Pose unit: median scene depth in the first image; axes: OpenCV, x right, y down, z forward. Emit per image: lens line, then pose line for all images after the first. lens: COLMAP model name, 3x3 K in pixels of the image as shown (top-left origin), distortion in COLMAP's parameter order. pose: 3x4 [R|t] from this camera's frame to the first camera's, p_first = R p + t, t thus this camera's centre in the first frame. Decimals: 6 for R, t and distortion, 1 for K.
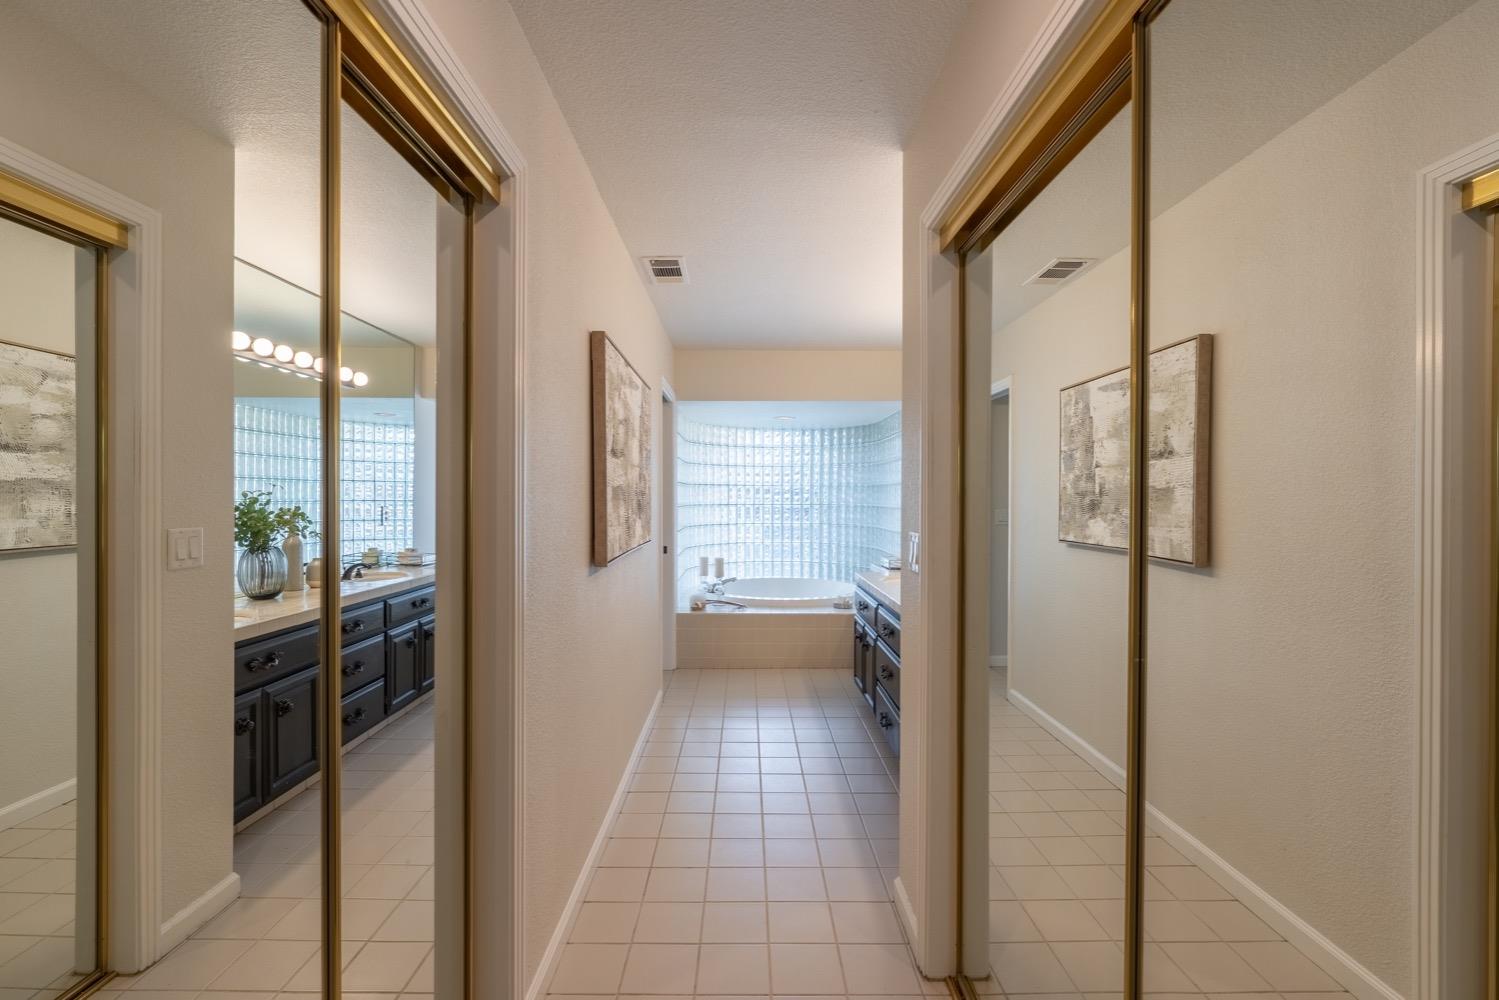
lens RADIAL K [[675.9, 0, 749.5], [0, 675.9, 500.0], [0, 0, 1]] dist [-0.003855, -0.000279]
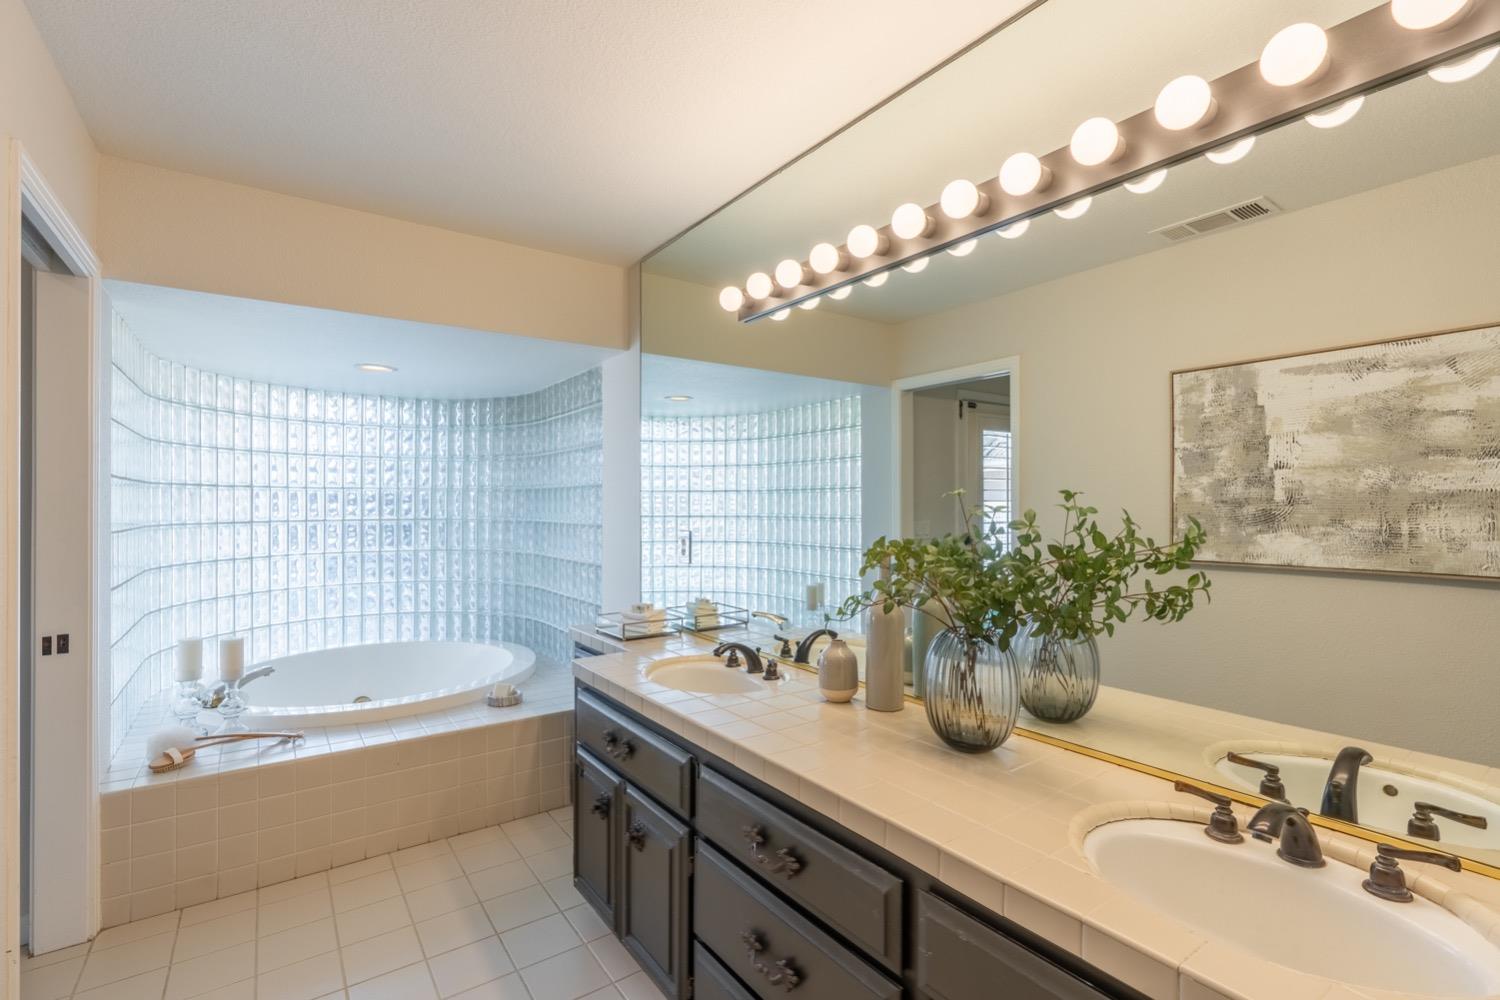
lens RADIAL K [[676.3, 0, 750.0], [0, 676.3, 500.0], [0, 0, 1]] dist [-0.003855, -0.000279]
pose [[0.816752, 0.001178, 0.576988, -0.016717], [0.005767, 0.999931, -0.010205, -0.003303], [-0.576960, 0.011662, 0.816689, 0.319874]]
